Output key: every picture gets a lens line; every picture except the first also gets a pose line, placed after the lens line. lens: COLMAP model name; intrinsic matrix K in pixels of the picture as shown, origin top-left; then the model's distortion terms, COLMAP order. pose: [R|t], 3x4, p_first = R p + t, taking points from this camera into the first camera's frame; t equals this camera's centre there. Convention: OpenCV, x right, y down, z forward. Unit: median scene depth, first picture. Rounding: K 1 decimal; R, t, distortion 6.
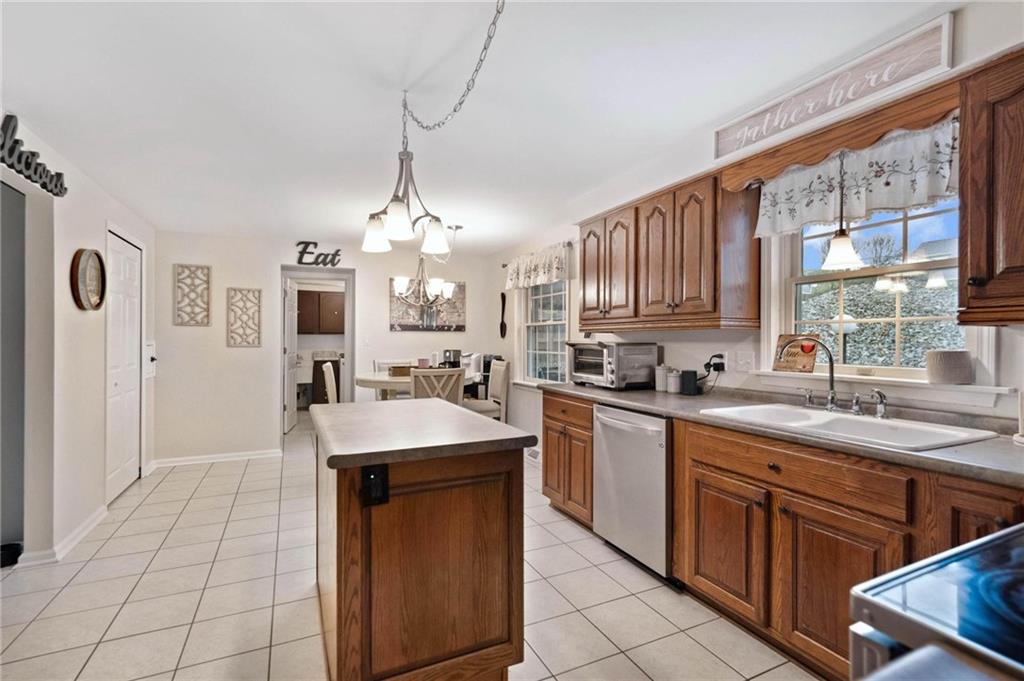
lens RADIAL K [[468.1, 0, 503.0], [0, 468.1, 337.3], [0, 0, 1]] dist [-0.001593, 0.002308]
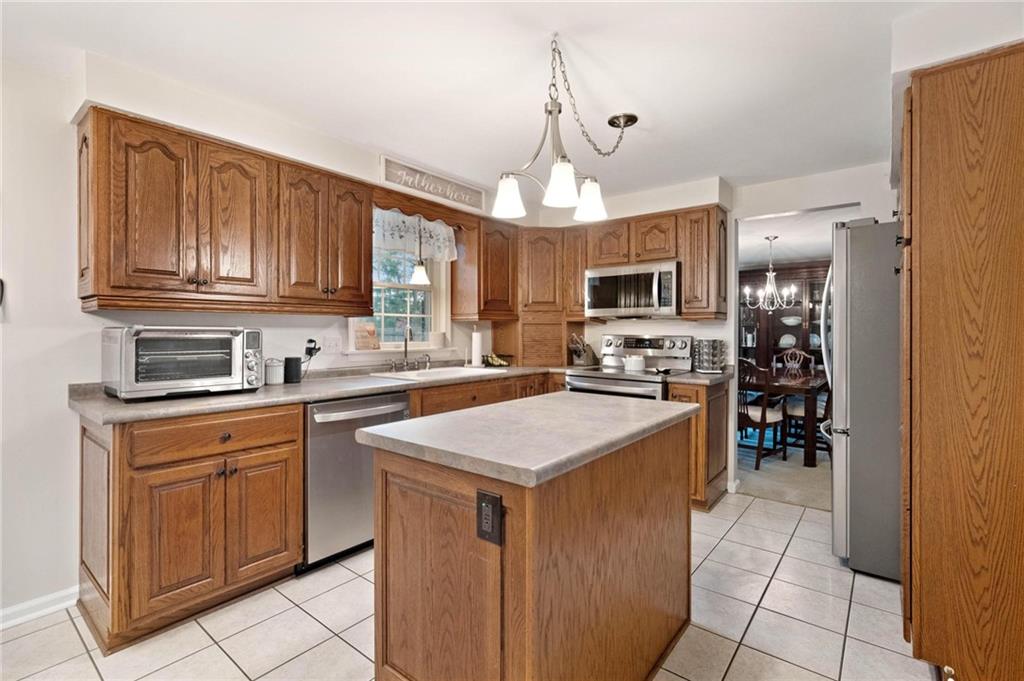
lens RADIAL K [[468.1, 0, 509.4], [0, 468.1, 333.1], [0, 0, 1]] dist [-0.001593, 0.002308]
pose [[-0.446229, -0.007394, 0.894888, -0.806059], [-0.009528, 0.999948, 0.003512, 0.016183], [-0.894868, -0.006959, -0.446276, 1.261589]]
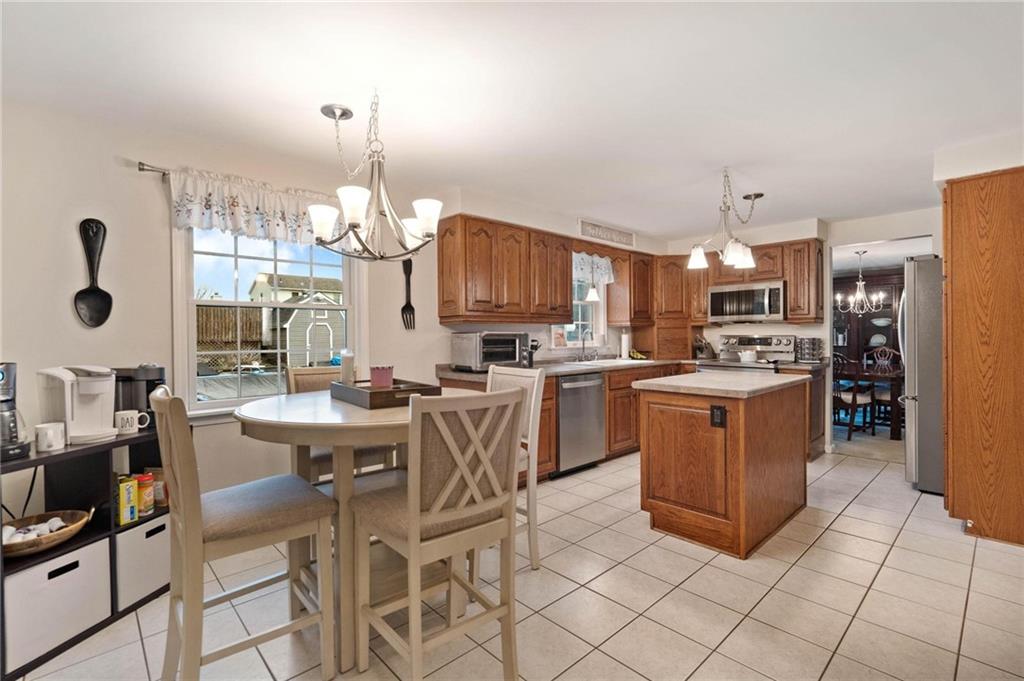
lens RADIAL K [[468.1, 0, 507.2], [0, 468.1, 339.2], [0, 0, 1]] dist [-0.001593, 0.002308]
pose [[-0.315952, -0.008307, 0.948739, -1.247484], [0.000182, 0.999961, 0.008816, 0.023828], [-0.948775, 0.002958, -0.315938, 1.887633]]
